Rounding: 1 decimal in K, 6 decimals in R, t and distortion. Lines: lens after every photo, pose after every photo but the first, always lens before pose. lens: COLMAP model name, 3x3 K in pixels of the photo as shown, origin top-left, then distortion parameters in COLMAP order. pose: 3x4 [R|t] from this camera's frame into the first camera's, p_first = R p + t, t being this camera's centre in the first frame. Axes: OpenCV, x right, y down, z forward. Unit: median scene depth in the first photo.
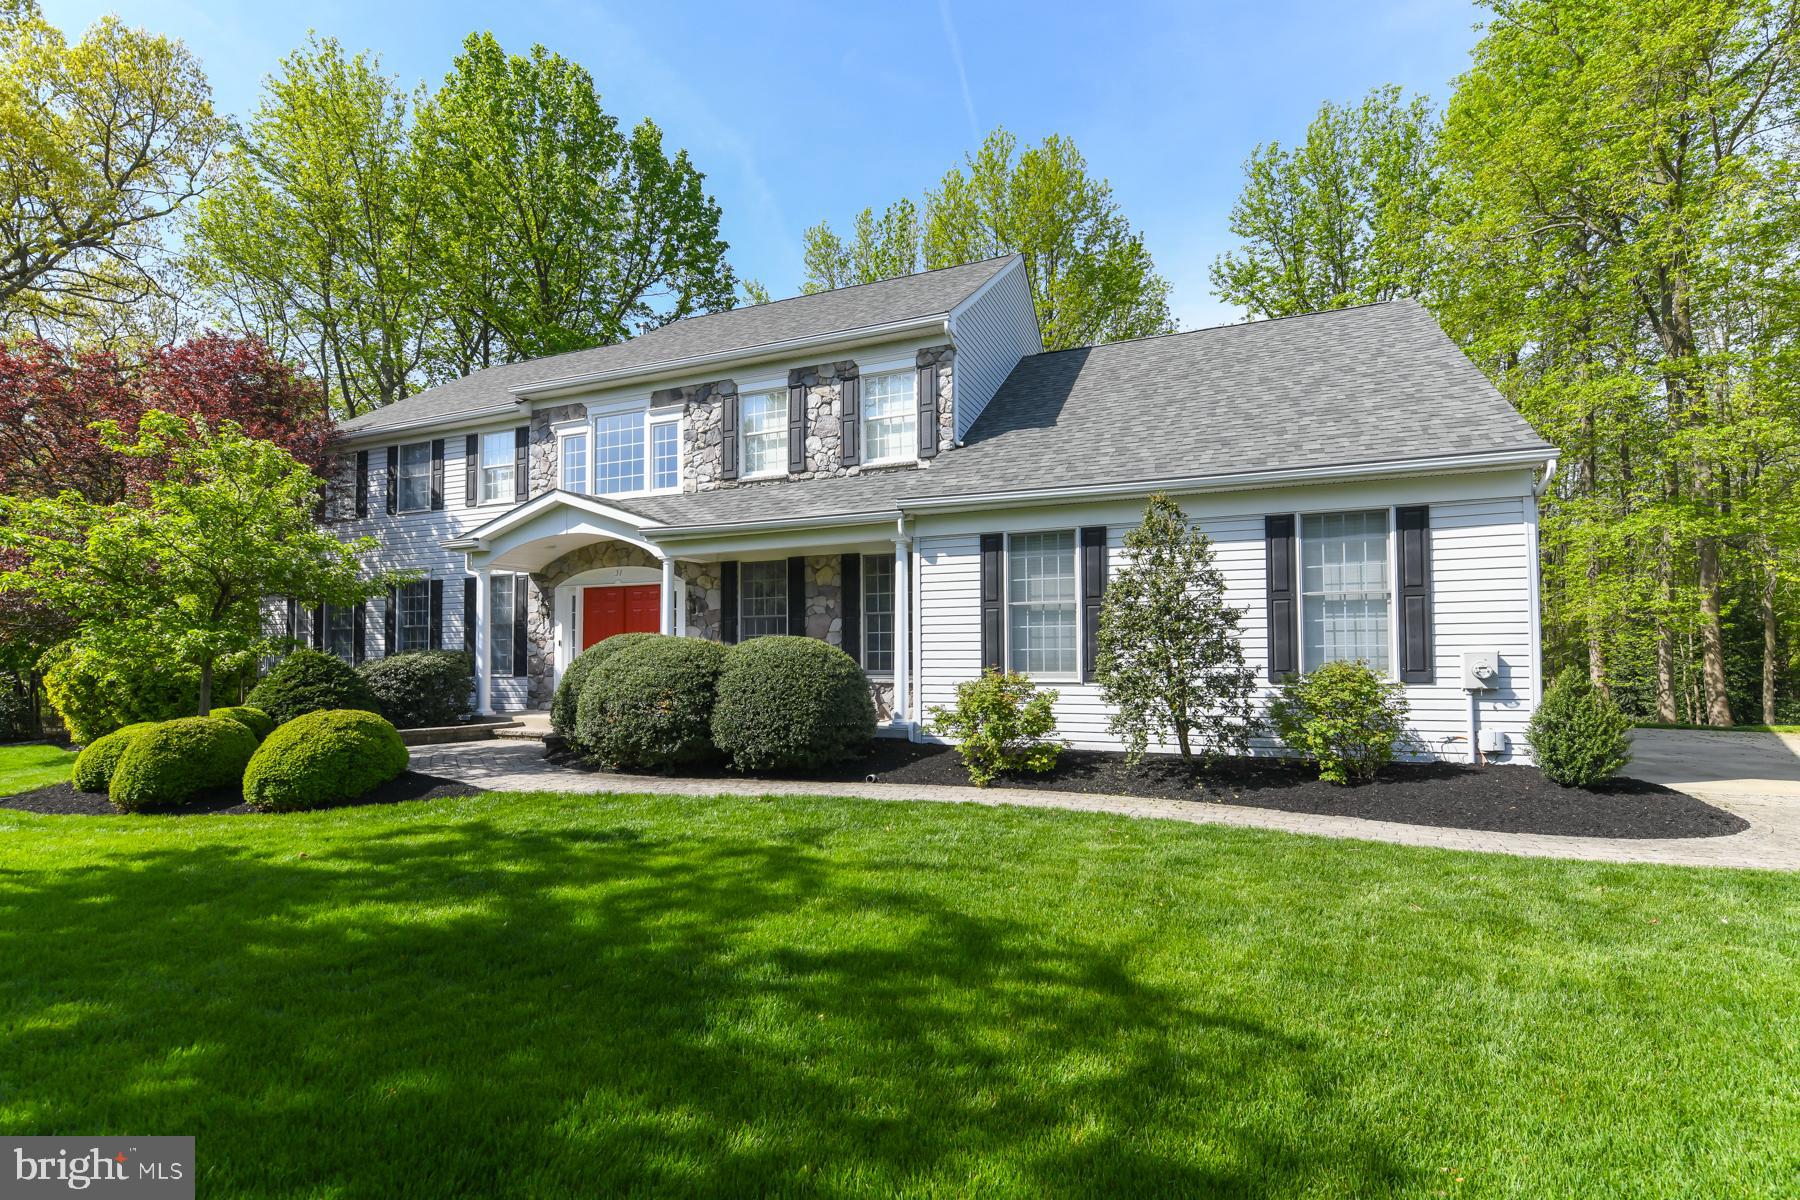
lens RADIAL K [[821.8, 0, 957.8], [0, 821.8, 651.0], [0, 0, 1]] dist [-0.003618, -0.002056]
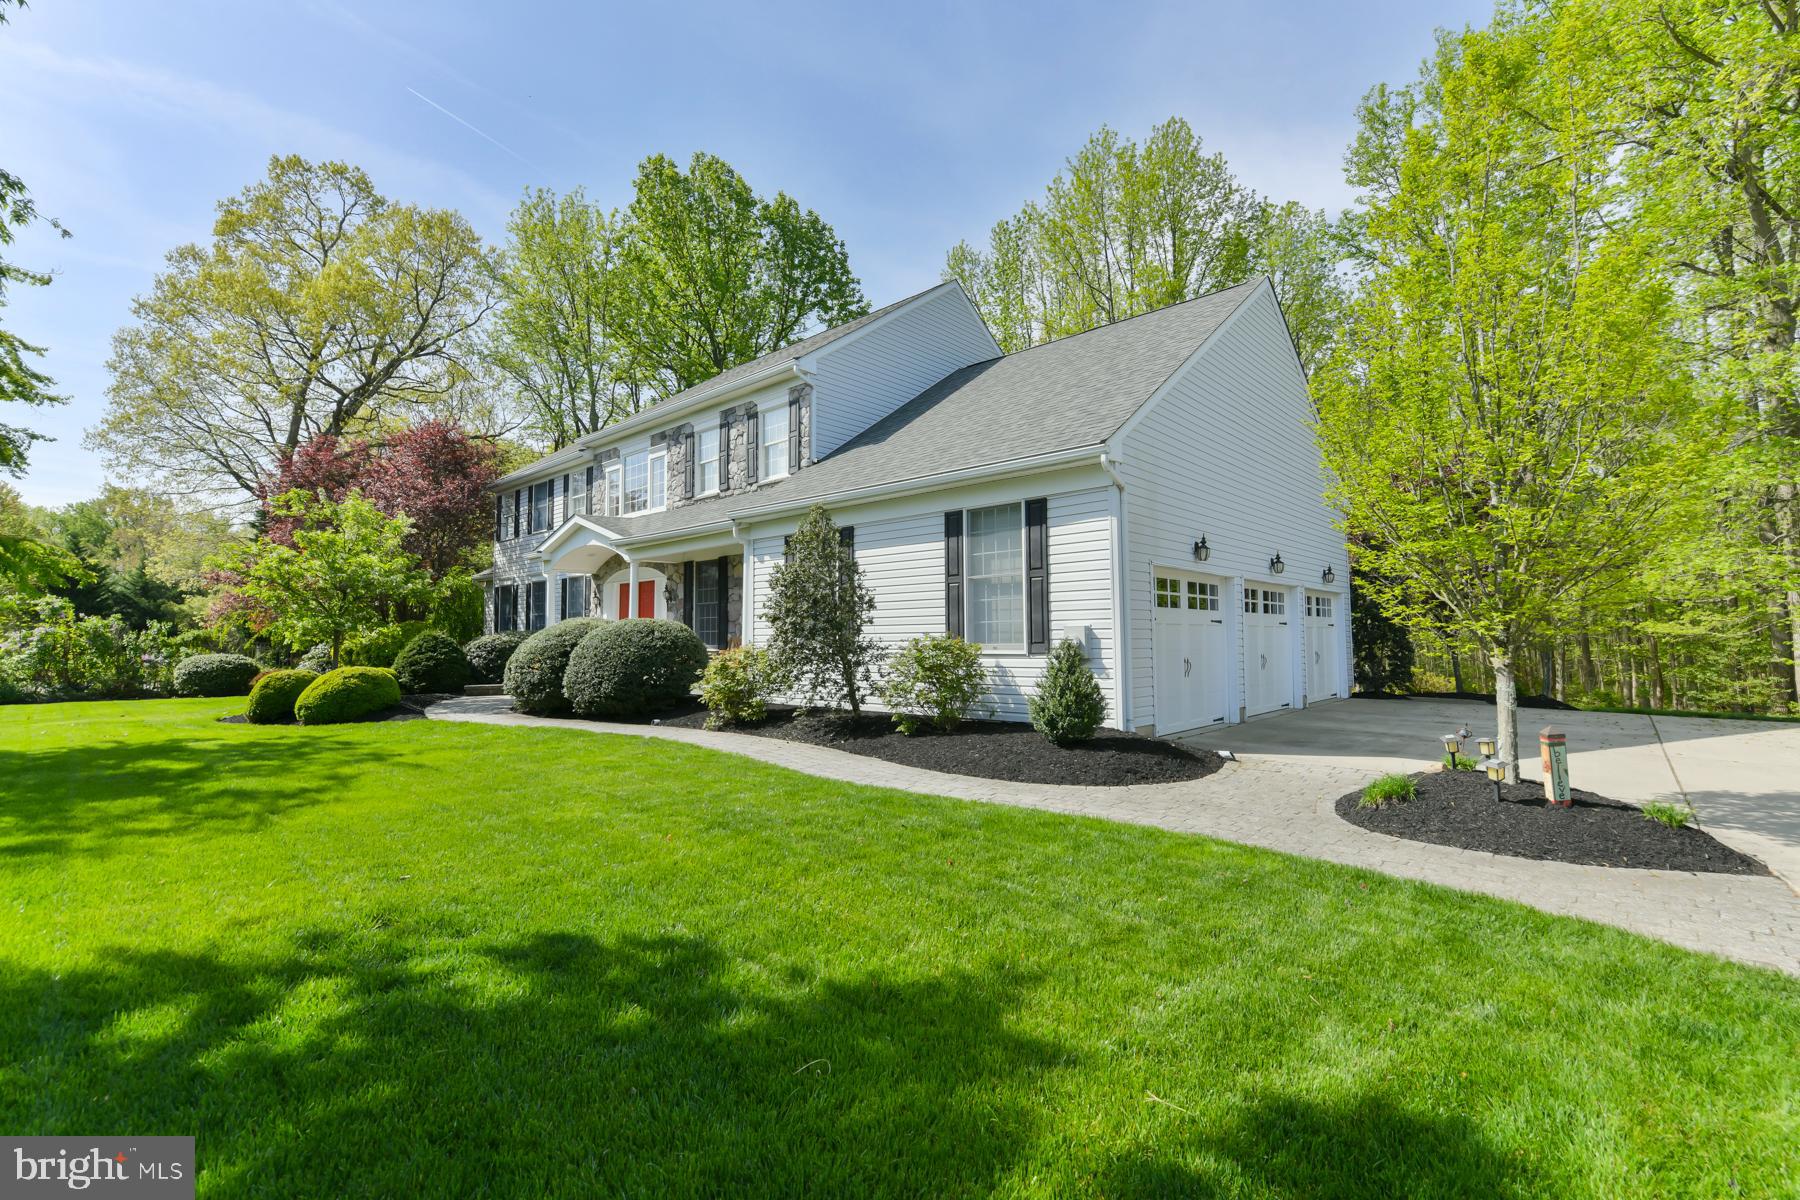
lens RADIAL K [[821.8, 0, 900.9], [0, 821.8, 595.4], [0, 0, 1]] dist [-0.003618, -0.002056]
pose [[0.928939, -0.024957, -0.369391, 0.535424], [0.011766, 0.999211, -0.037920, -0.000151], [0.370046, 0.030879, 0.928500, -0.091431]]
